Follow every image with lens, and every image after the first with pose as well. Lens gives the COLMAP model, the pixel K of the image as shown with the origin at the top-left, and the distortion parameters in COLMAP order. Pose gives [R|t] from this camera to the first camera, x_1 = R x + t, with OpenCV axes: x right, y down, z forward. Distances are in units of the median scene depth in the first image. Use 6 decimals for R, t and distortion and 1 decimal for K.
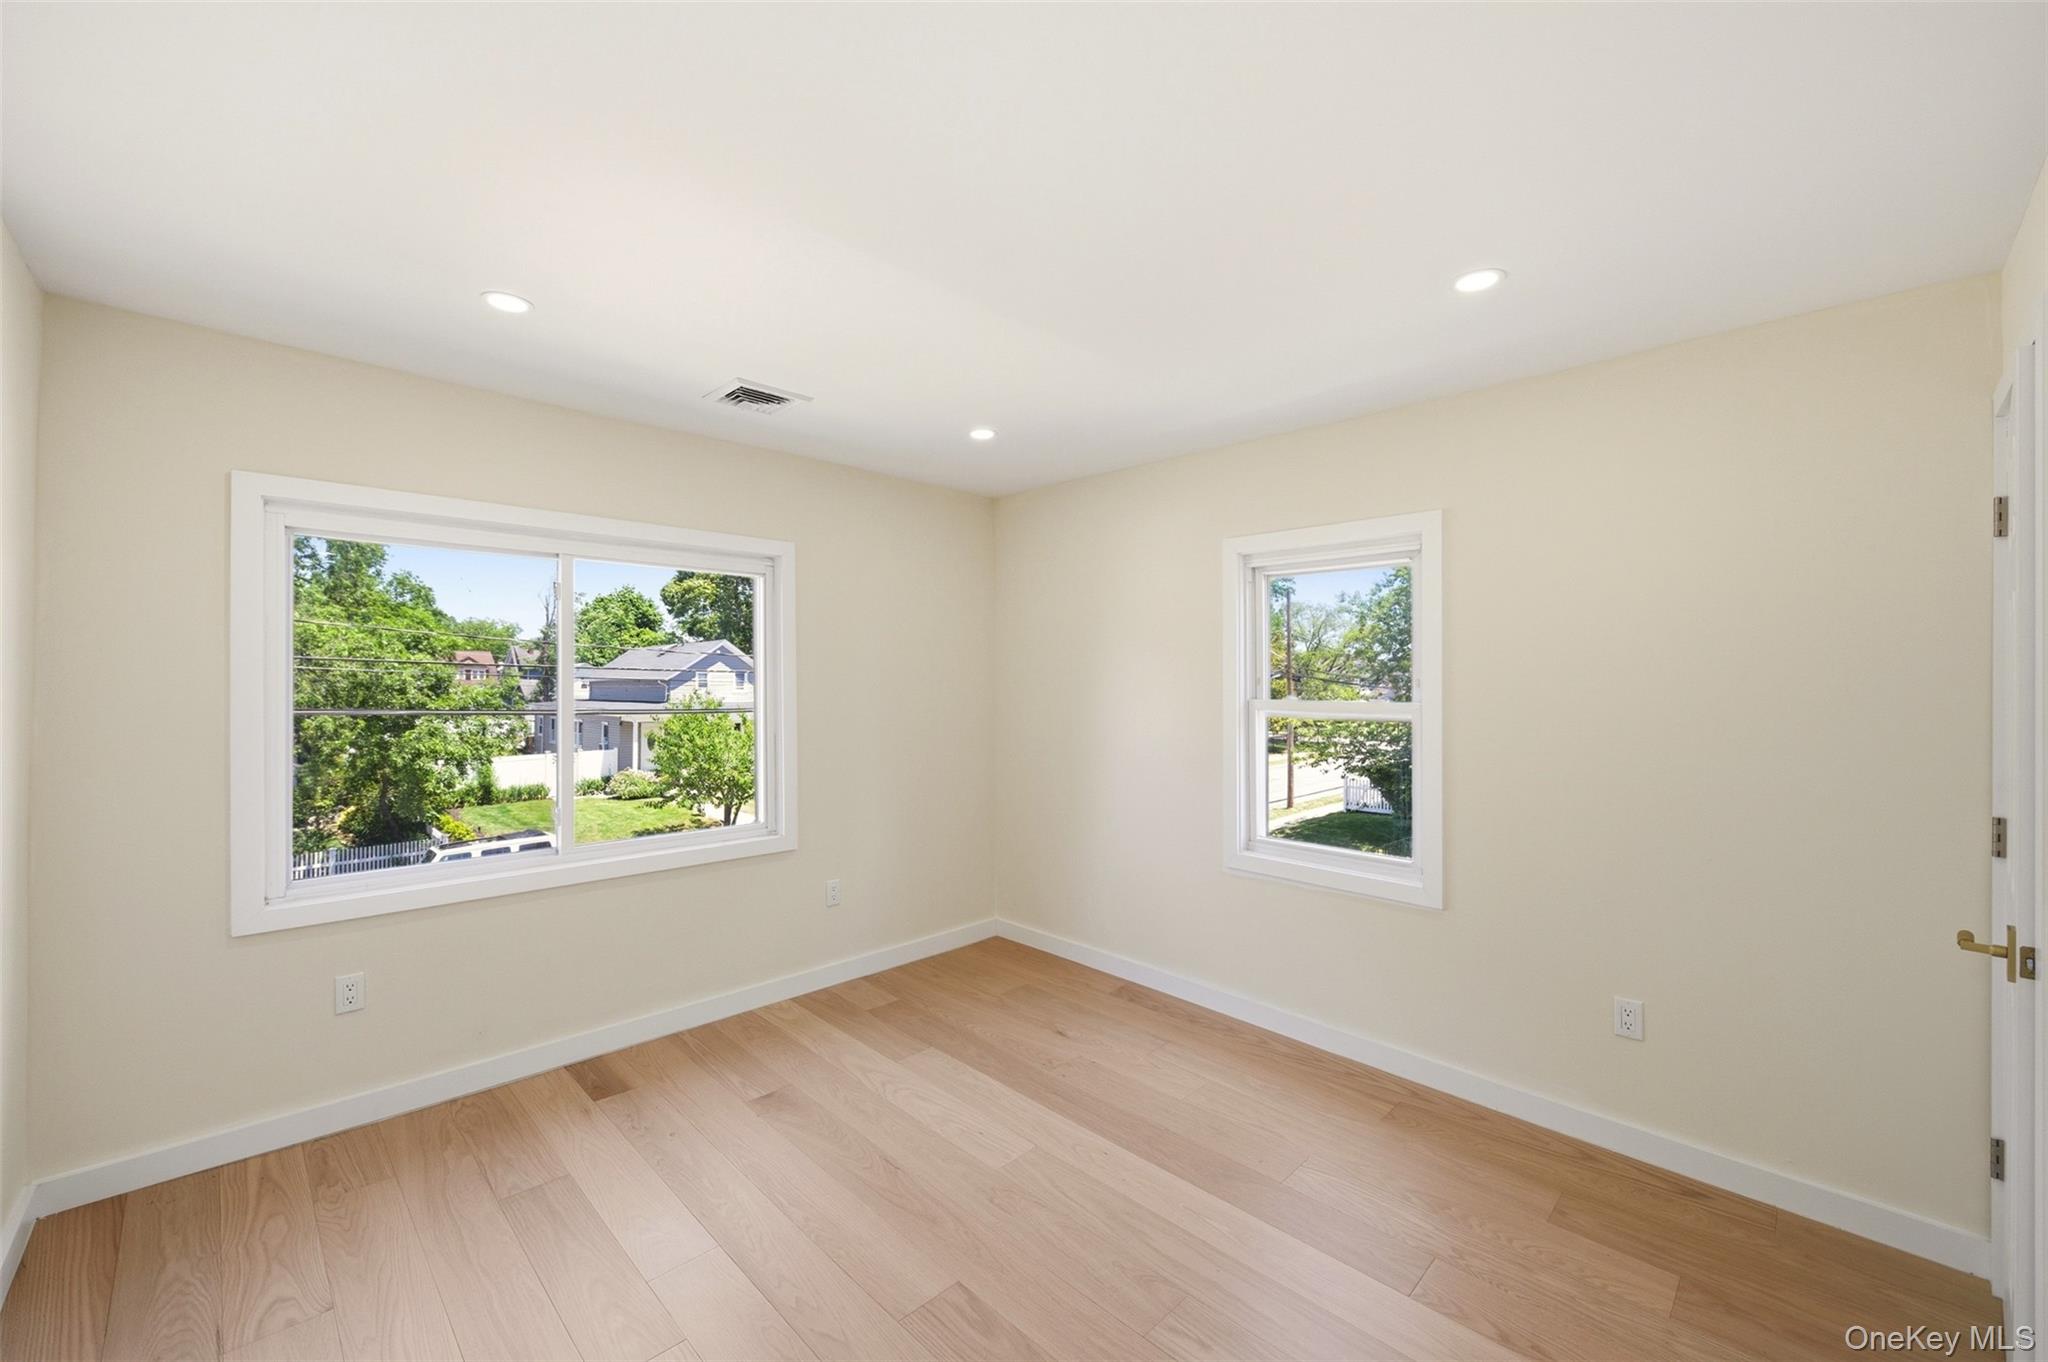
lens RADIAL K [[809.8, 0, 1023.3], [0, 809.8, 677.5], [0, 0, 1]] dist [0.002062, -0.003209]
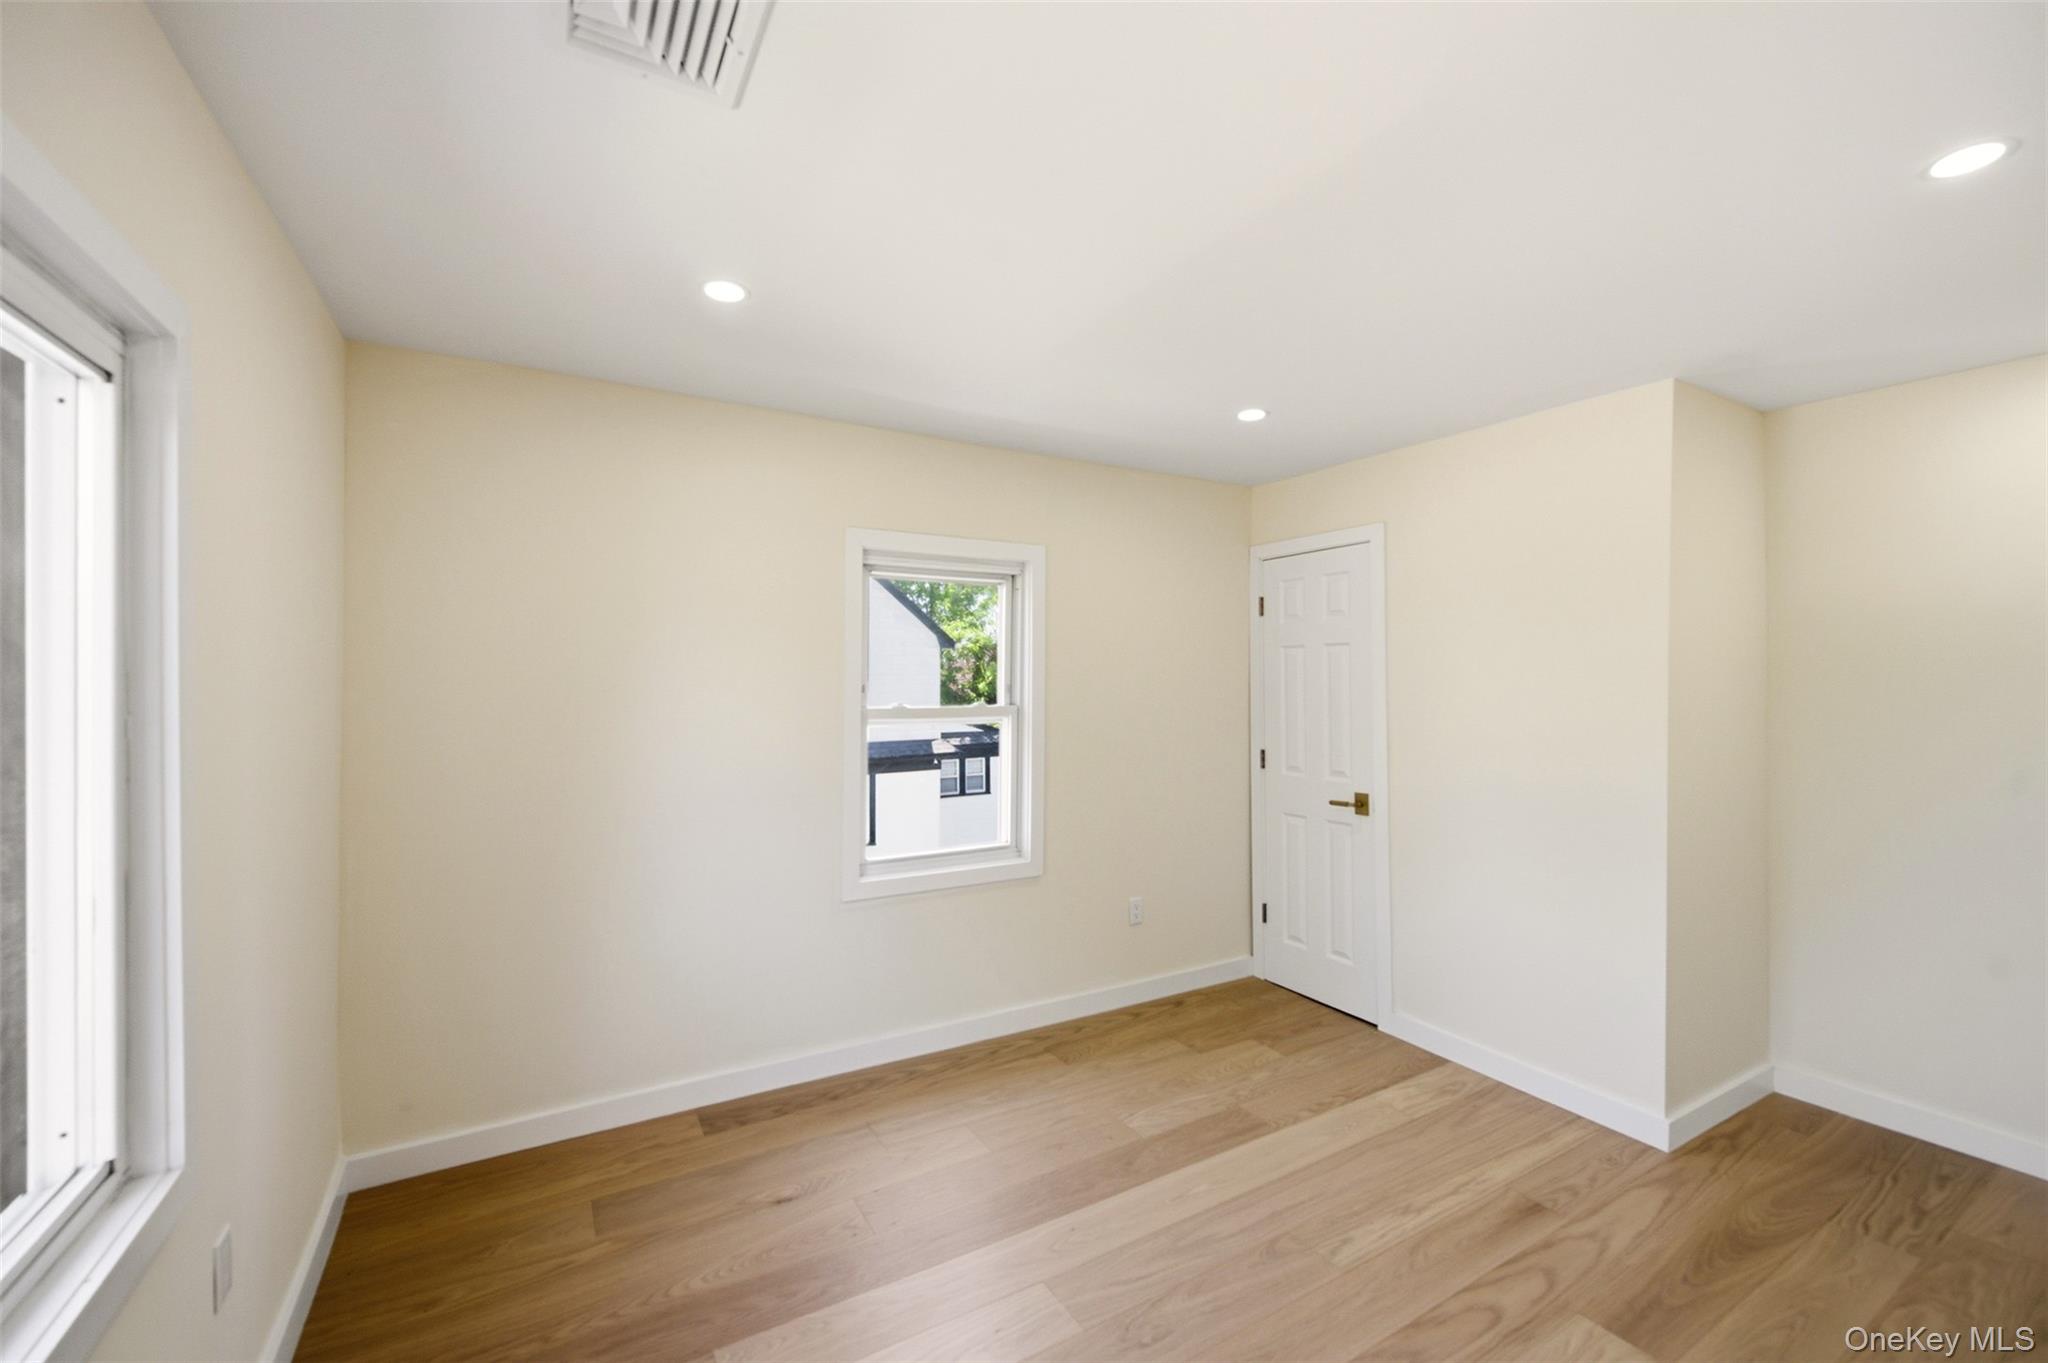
lens RADIAL K [[809.8, 0, 1023.3], [0, 809.8, 678.0], [0, 0, 1]] dist [0.002062, -0.003209]
pose [[0.253110, 0.002124, 0.967435, -0.679062], [0.004441, 0.999985, -0.003357, -0.005612], [-0.967427, 0.005146, 0.253096, 0.737874]]
